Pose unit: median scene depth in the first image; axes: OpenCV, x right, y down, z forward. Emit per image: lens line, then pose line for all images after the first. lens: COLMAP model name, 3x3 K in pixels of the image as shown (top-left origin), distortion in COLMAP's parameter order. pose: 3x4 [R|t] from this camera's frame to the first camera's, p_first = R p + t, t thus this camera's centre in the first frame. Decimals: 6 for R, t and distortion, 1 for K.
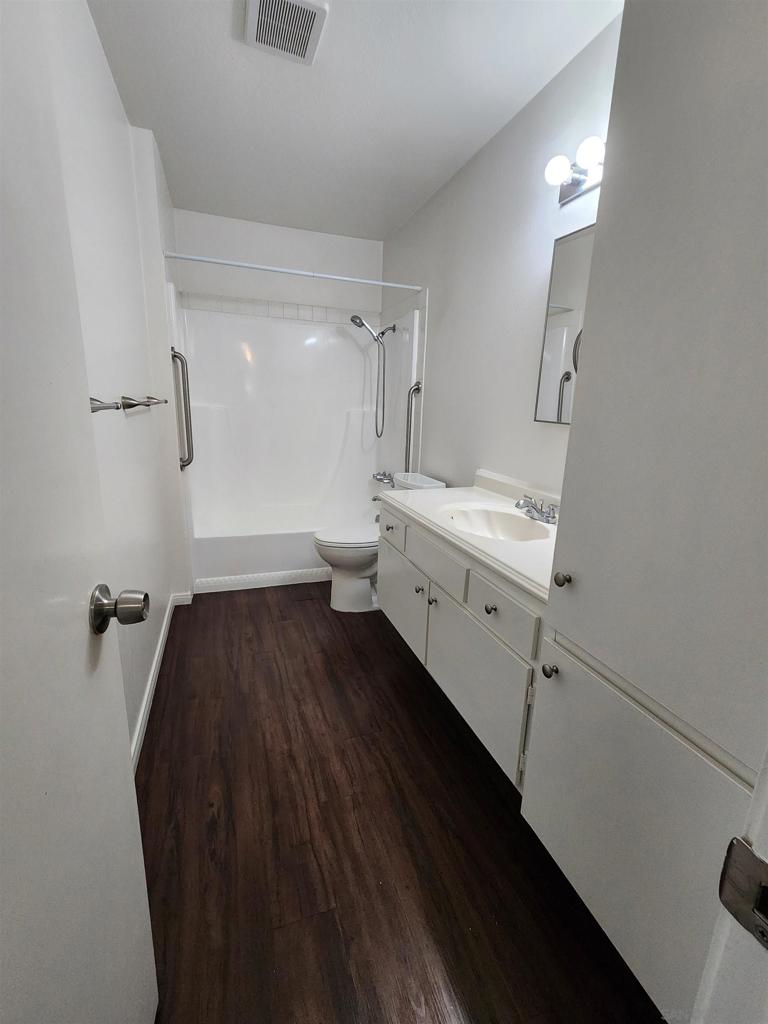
lens RADIAL K [[444.7, 0, 380.4], [0, 444.7, 509.3], [0, 0, 1]] dist [-0.001495, -0.000536]
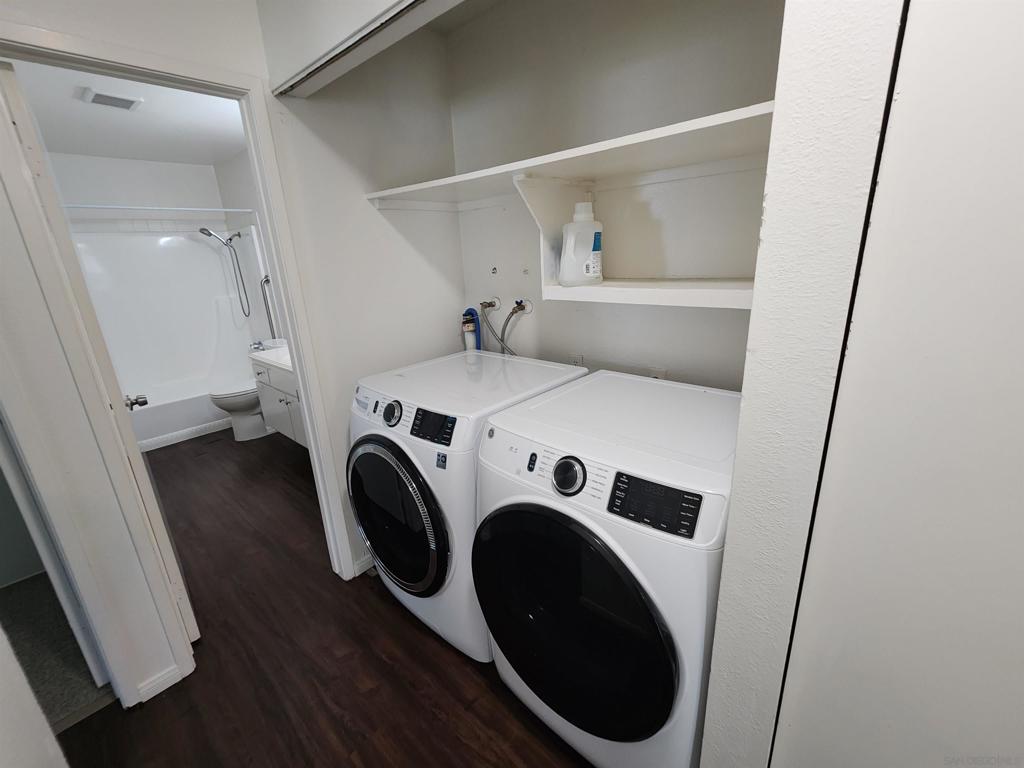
lens RADIAL K [[444.7, 0, 508.9], [0, 444.7, 388.1], [0, 0, 1]] dist [-0.001495, -0.000536]
pose [[0.878350, -0.216599, 0.426129, 0.081382], [0.190653, 0.976215, 0.103224, 0.068409], [-0.438352, -0.009424, 0.898754, -0.623162]]
